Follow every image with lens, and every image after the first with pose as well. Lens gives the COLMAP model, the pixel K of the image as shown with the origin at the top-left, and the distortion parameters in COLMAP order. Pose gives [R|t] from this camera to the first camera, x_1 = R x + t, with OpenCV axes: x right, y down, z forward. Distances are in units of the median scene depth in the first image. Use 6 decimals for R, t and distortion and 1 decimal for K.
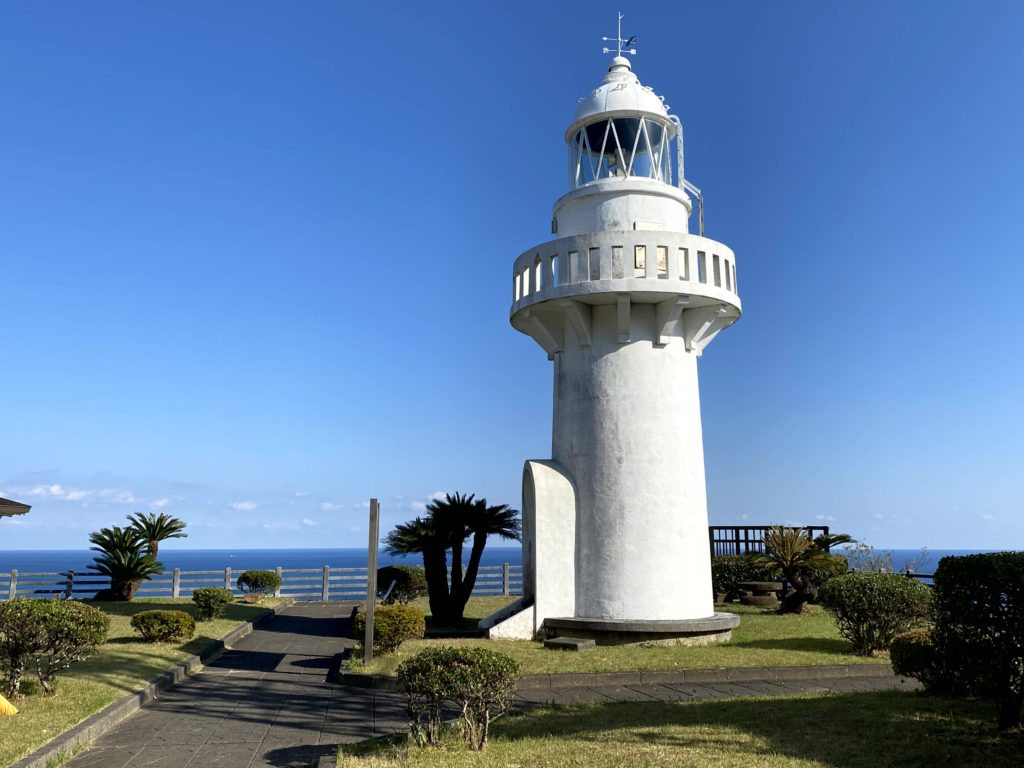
lens RADIAL K [[915.0, 0, 490.7], [0, 915.0, 378.7], [0, 0, 1]] dist [0.123108, -0.283742]
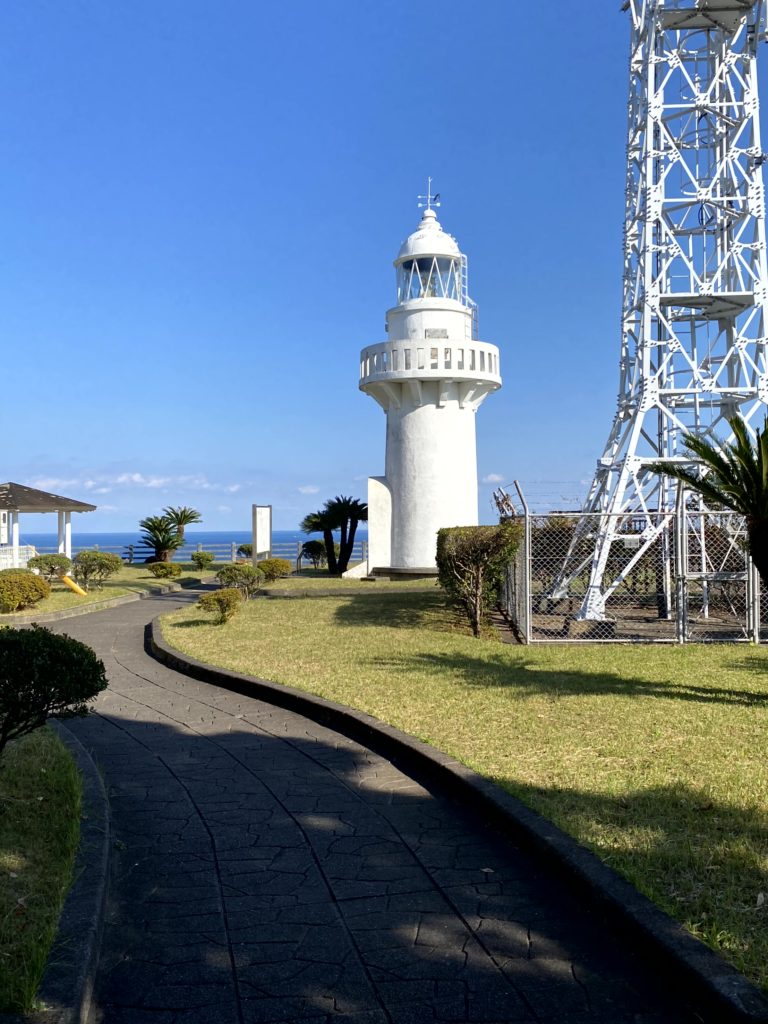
lens RADIAL K [[915.8, 0, 384.0], [0, 915.8, 512.0], [0, 0, 1]] dist [0.153477, -0.304505]
pose [[0.984093, -0.012782, -0.177193, 0.369015], [0.041577, 0.986280, 0.159762, -0.116298], [0.172720, -0.164588, 0.971122, -0.640916]]
